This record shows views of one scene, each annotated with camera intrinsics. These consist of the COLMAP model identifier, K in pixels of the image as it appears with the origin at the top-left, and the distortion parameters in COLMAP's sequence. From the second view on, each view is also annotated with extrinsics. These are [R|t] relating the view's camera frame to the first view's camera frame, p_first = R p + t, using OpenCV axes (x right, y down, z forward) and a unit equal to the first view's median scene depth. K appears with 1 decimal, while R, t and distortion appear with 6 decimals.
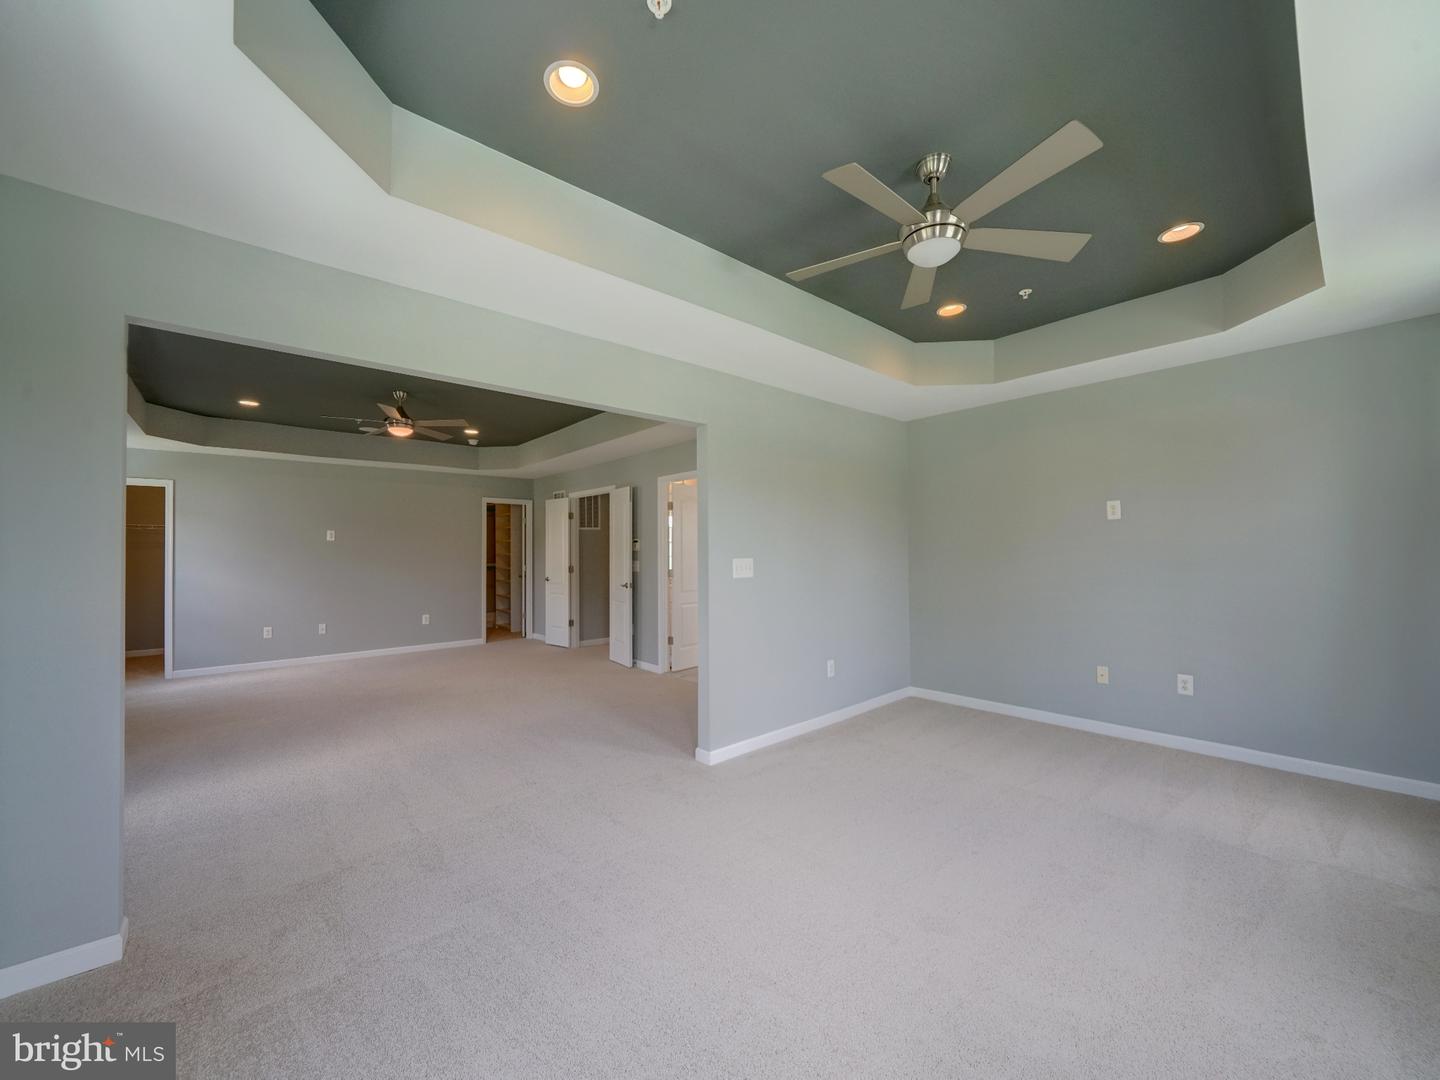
lens RADIAL K [[554.4, 0, 725.4], [0, 554.4, 542.2], [0, 0, 1]] dist [-0.002251, -0.000121]
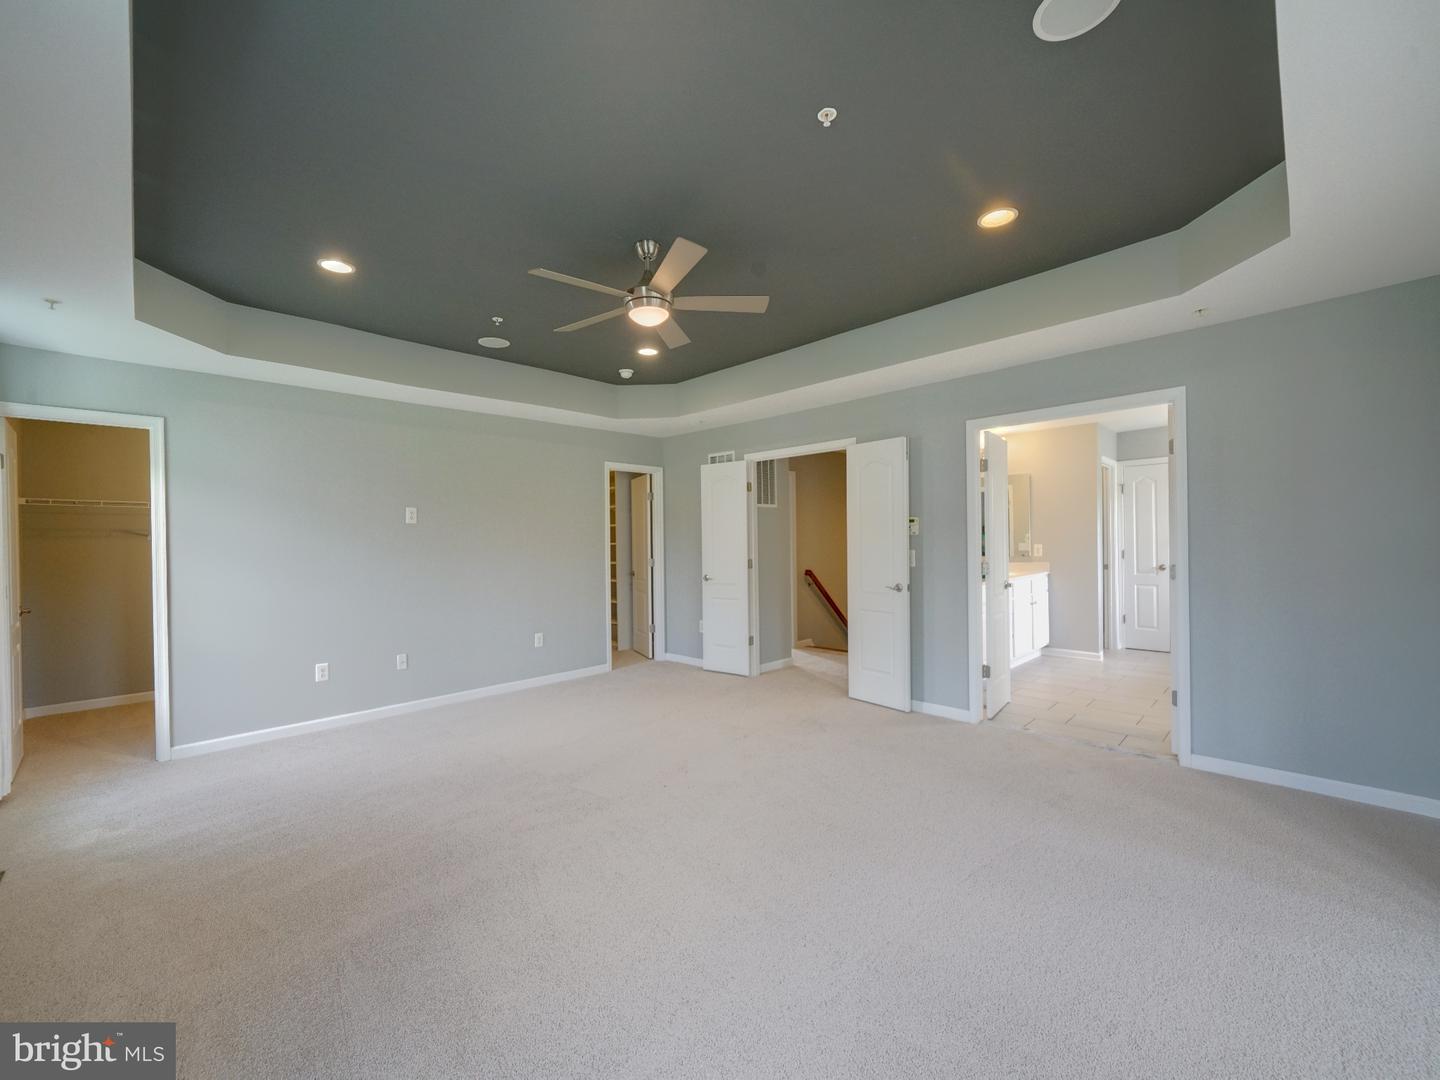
lens RADIAL K [[574.2, 0, 720.0], [0, 574.2, 540.0], [0, 0, 1]] dist [0.000818, 0.000214]
pose [[0.997171, -0.008092, 0.074731, -0.371267], [0.007052, 0.999875, 0.014173, 0.008490], [-0.074836, -0.013605, 0.997103, 0.284491]]
